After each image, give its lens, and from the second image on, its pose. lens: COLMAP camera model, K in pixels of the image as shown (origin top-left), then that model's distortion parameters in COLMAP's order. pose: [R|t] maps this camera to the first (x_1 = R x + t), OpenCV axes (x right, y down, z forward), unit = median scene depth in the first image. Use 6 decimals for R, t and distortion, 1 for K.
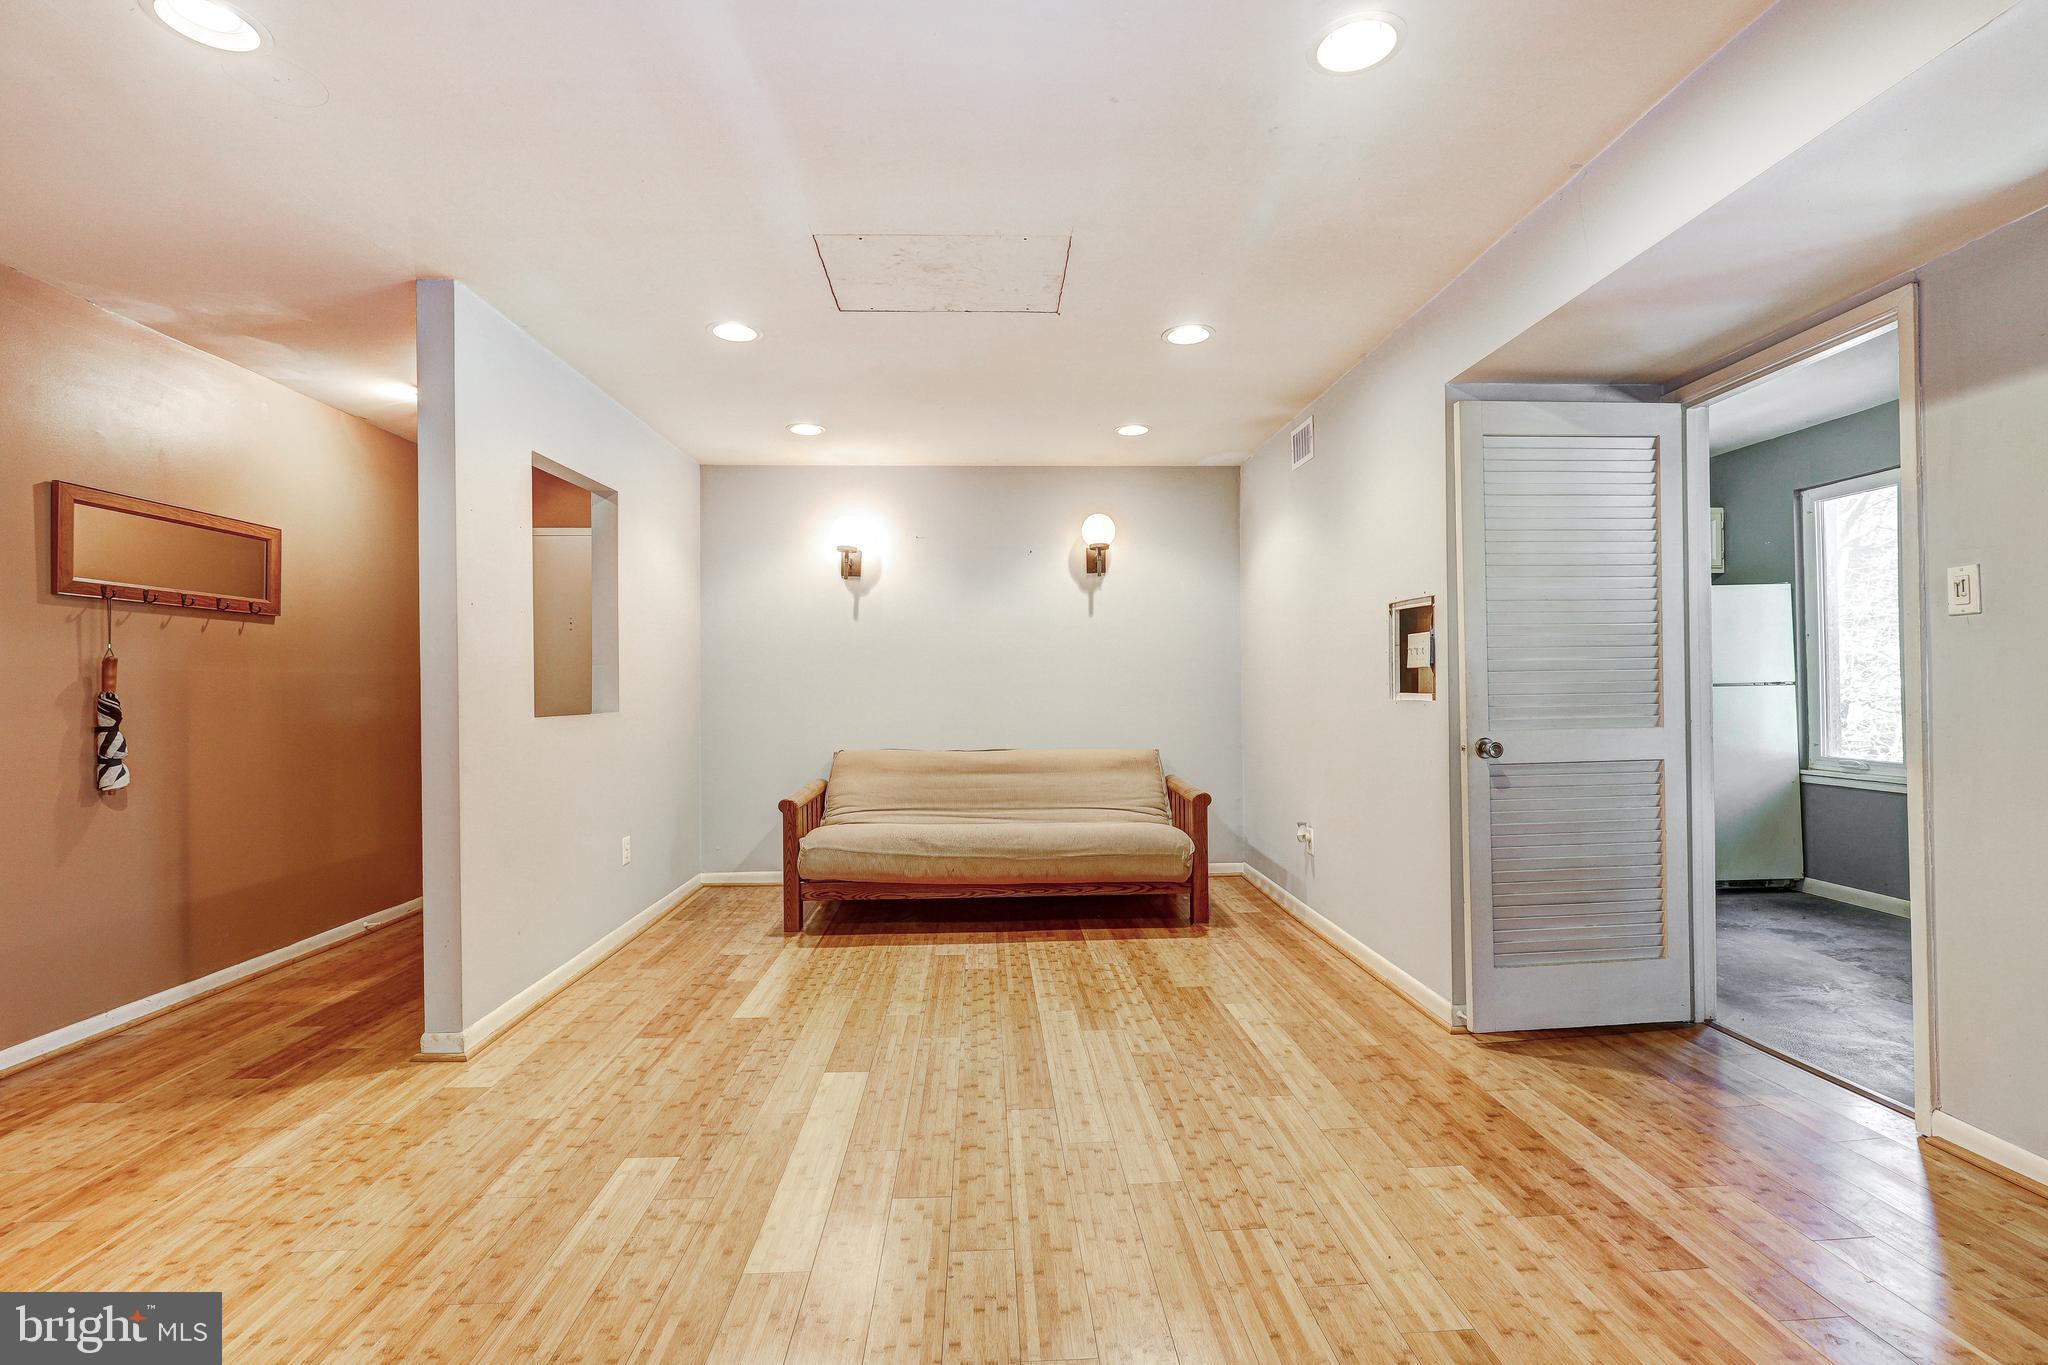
lens RADIAL K [[921.1, 0, 1031.2], [0, 921.1, 680.5], [0, 0, 1]] dist [0.000236, 0.000298]
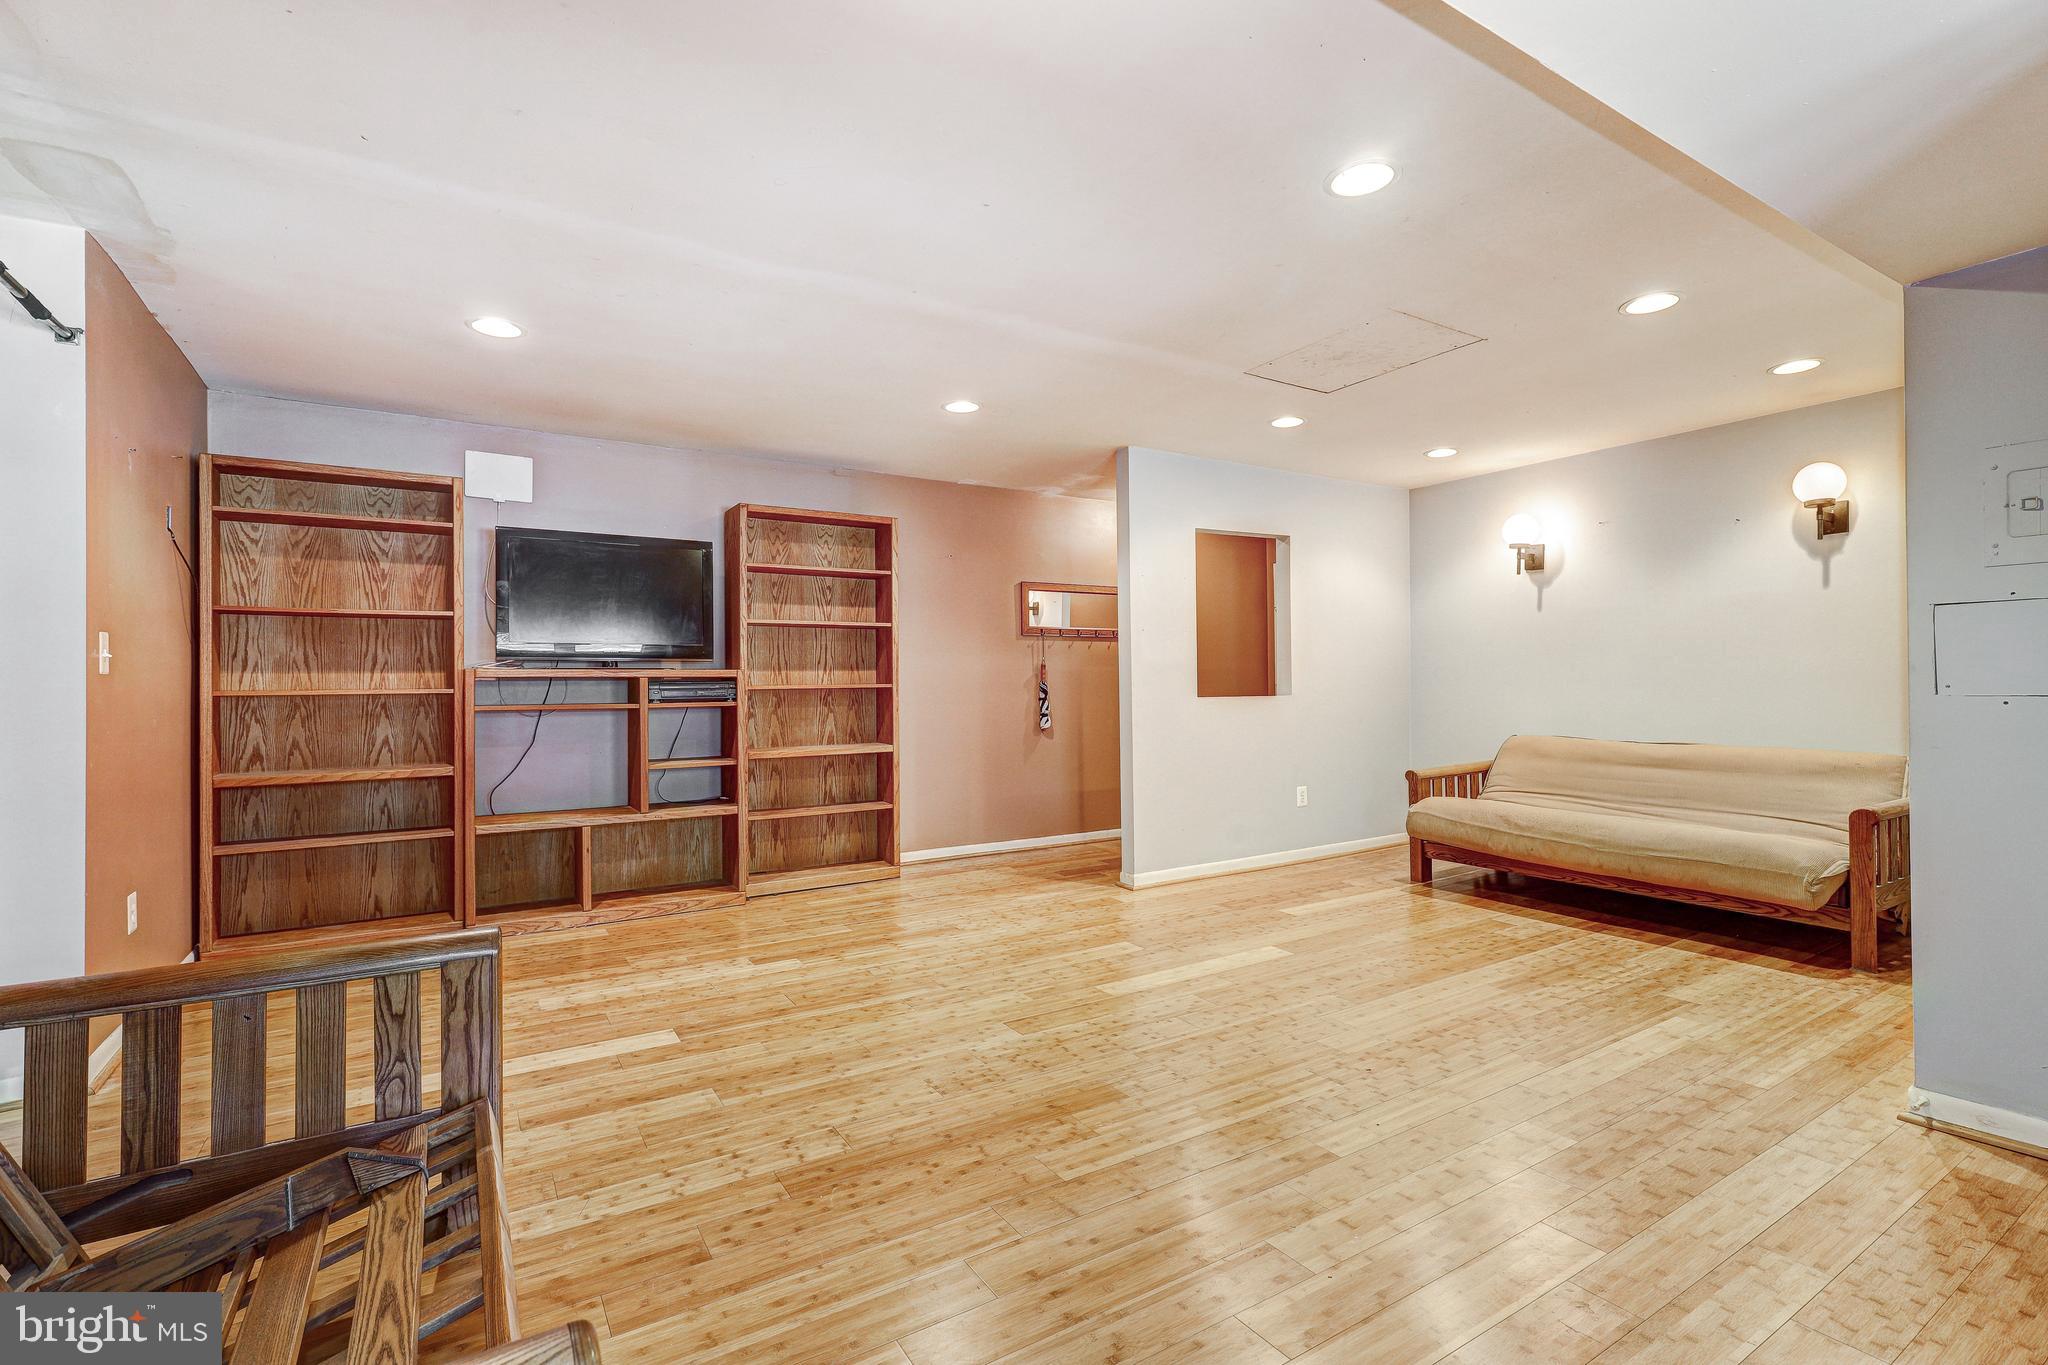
lens RADIAL K [[921.1, 0, 1031.2], [0, 921.1, 680.5], [0, 0, 1]] dist [0.000236, 0.000298]
pose [[0.489756, 0.001302, -0.871858, 0.695499], [0.012243, 0.999890, 0.008371, -0.005117], [0.871773, -0.014774, 0.489687, -0.021847]]
